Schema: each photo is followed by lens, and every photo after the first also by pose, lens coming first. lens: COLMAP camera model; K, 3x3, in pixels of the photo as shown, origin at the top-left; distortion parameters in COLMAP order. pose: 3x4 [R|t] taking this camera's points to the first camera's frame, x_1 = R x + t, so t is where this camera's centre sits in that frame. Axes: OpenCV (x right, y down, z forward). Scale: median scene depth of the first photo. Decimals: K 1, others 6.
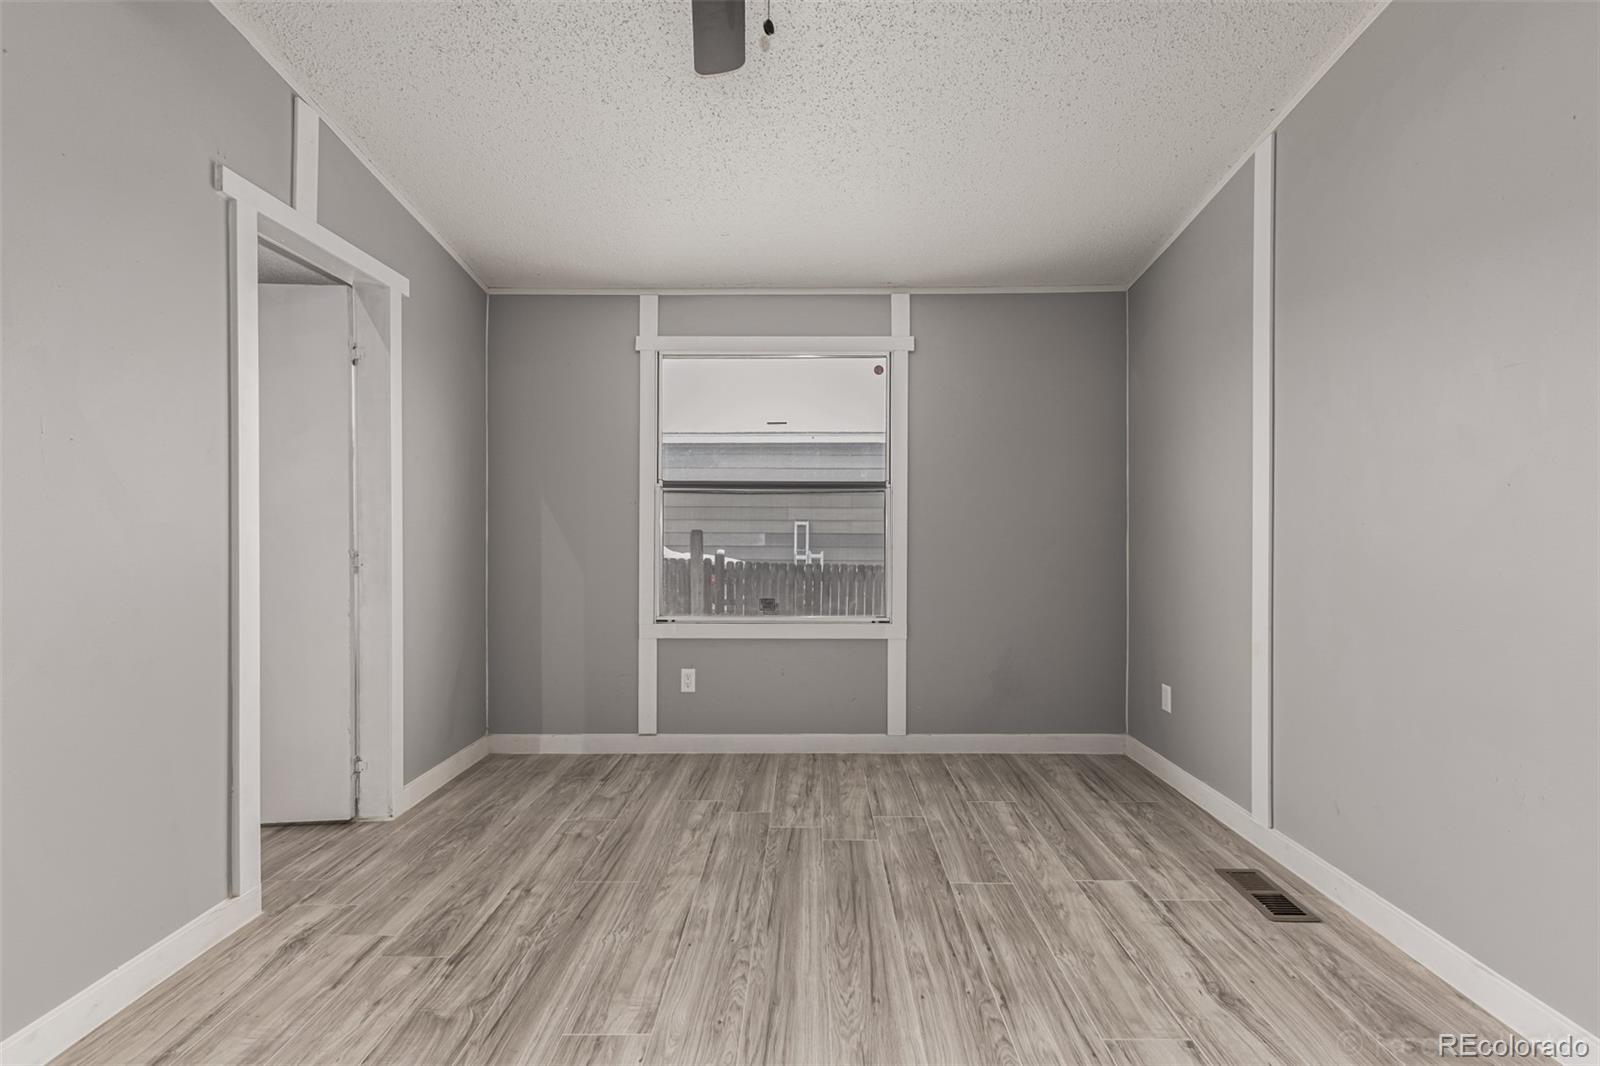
lens RADIAL K [[689.1, 0, 800.1], [0, 689.1, 534.2], [0, 0, 1]] dist [0.008371, -0.001835]
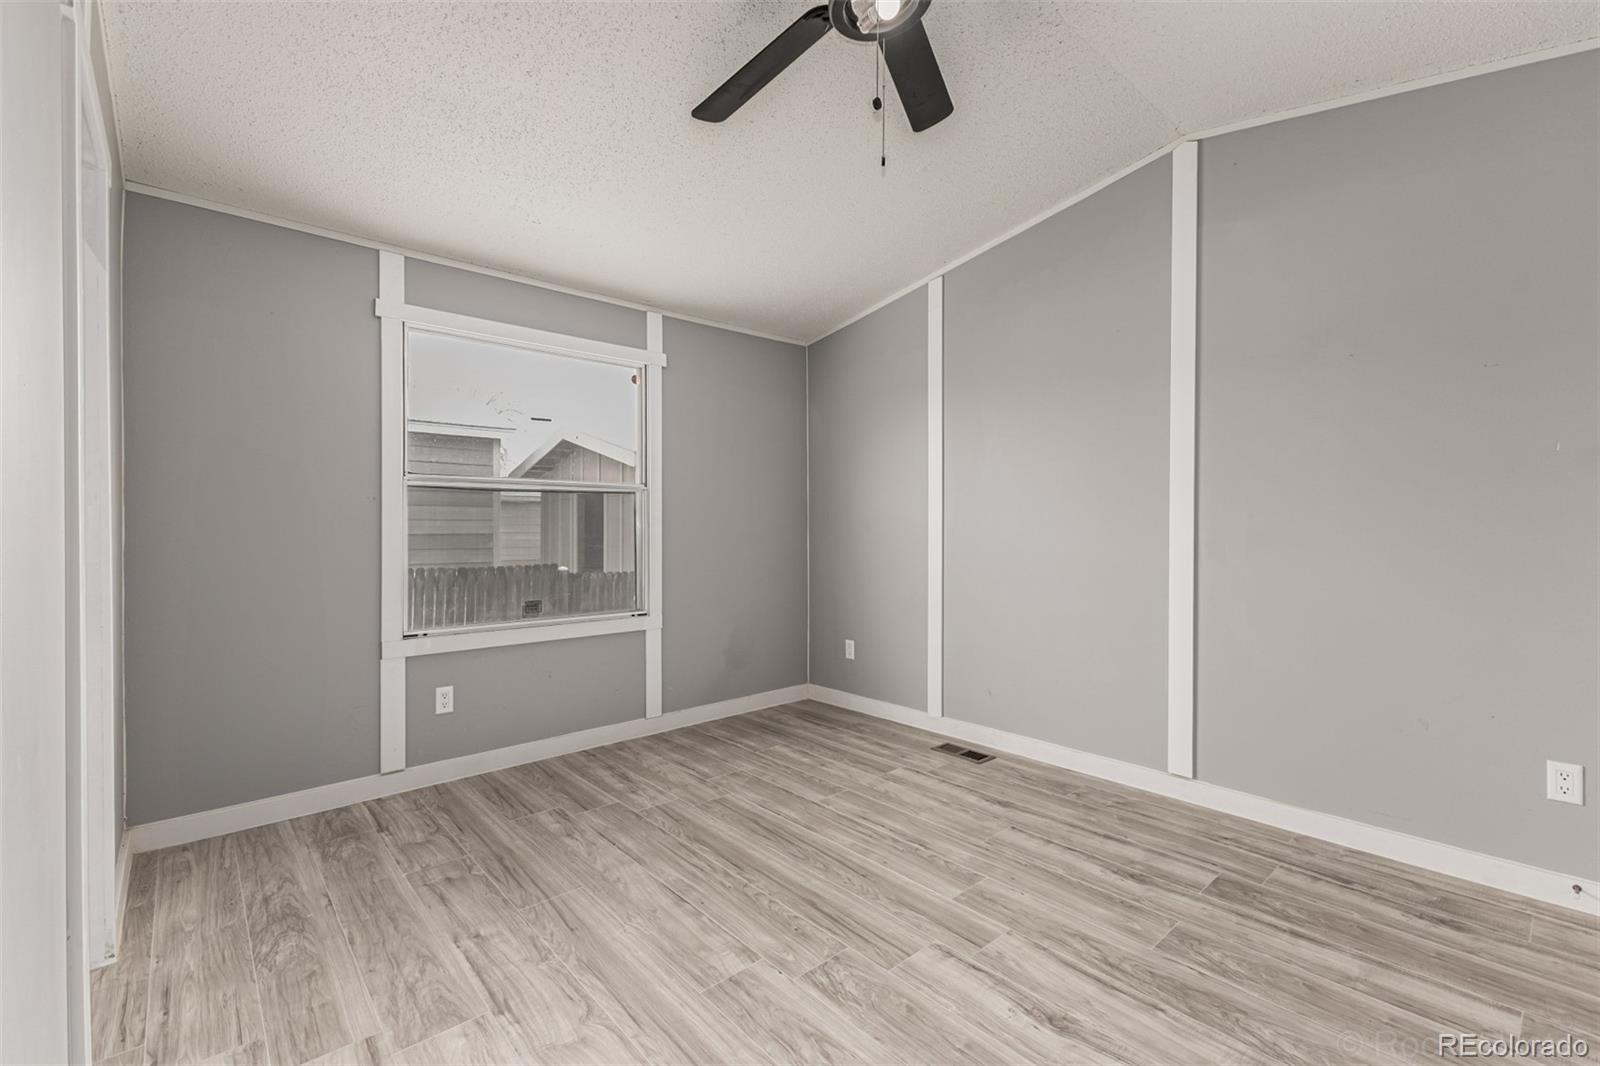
lens RADIAL K [[689.1, 0, 797.3], [0, 689.1, 535.6], [0, 0, 1]] dist [0.008371, -0.001835]
pose [[0.742795, -0.011100, 0.669427, -0.535272], [0.008001, 0.999938, 0.007703, -0.003202], [-0.669471, -0.000366, 0.742838, 0.048497]]
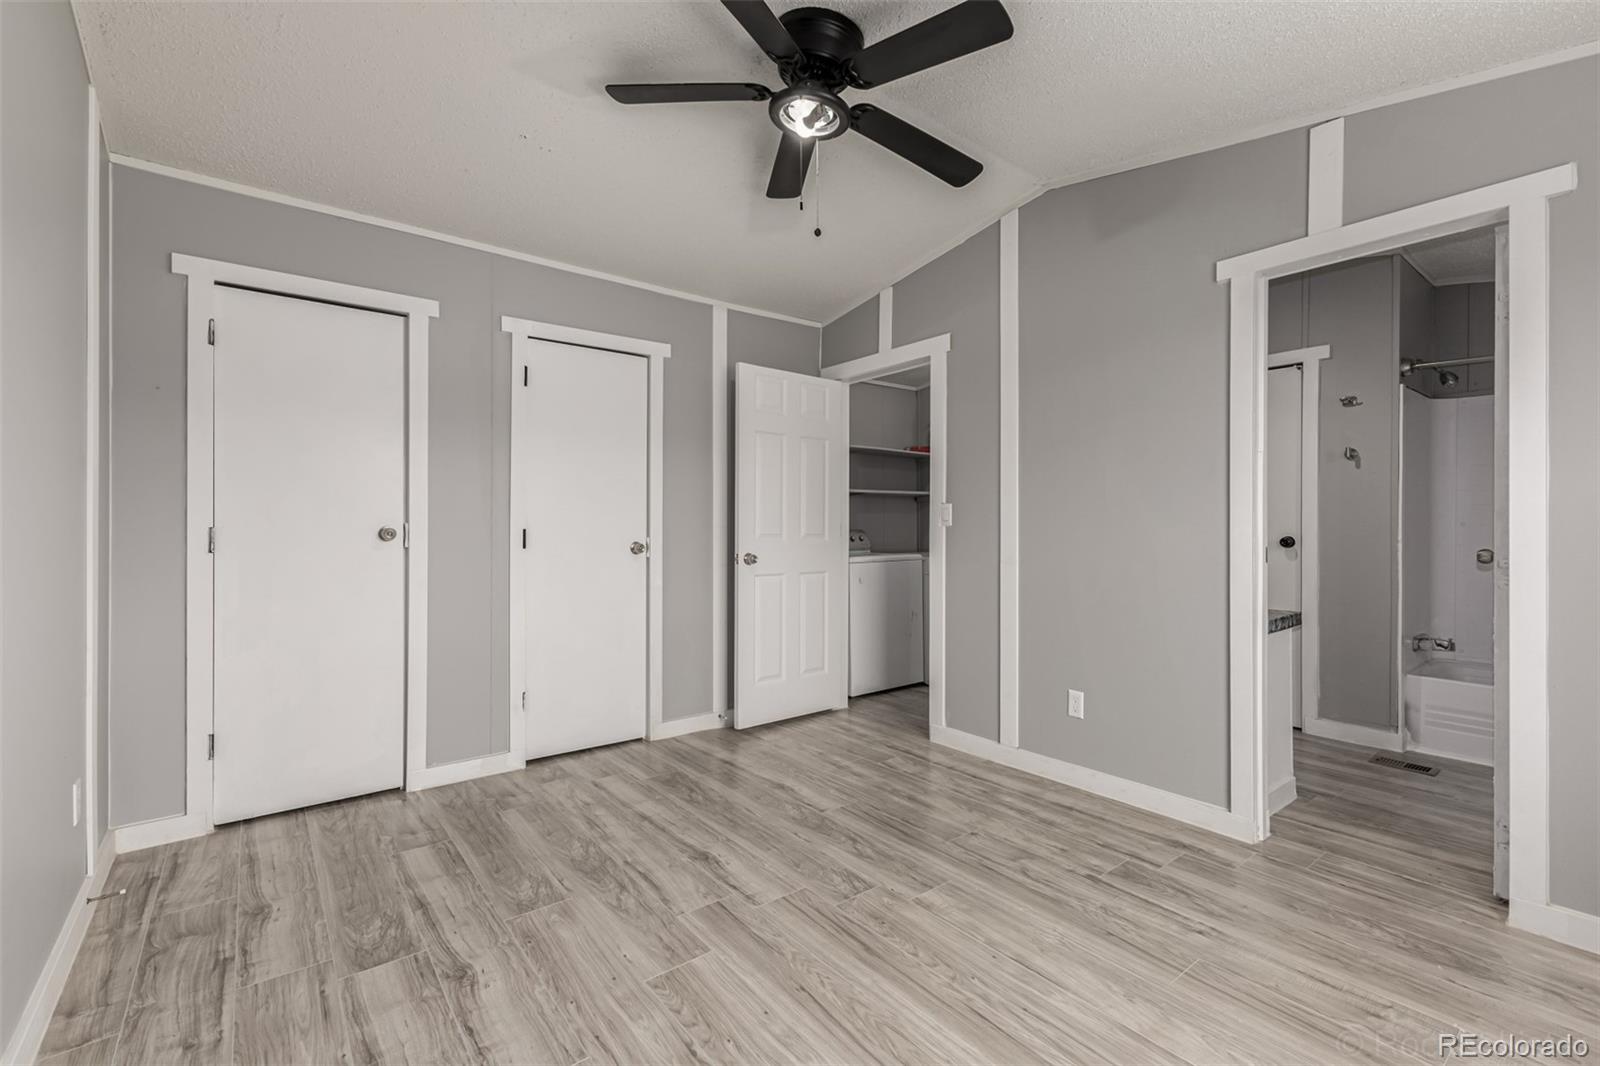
lens RADIAL K [[689.1, 0, 805.8], [0, 689.1, 528.8], [0, 0, 1]] dist [0.008371, -0.001835]
pose [[-0.773397, 0.002034, -0.633919, 0.454509], [-0.003436, 0.999967, 0.007400, -0.012979], [0.633913, 0.007901, -0.773364, 1.080184]]
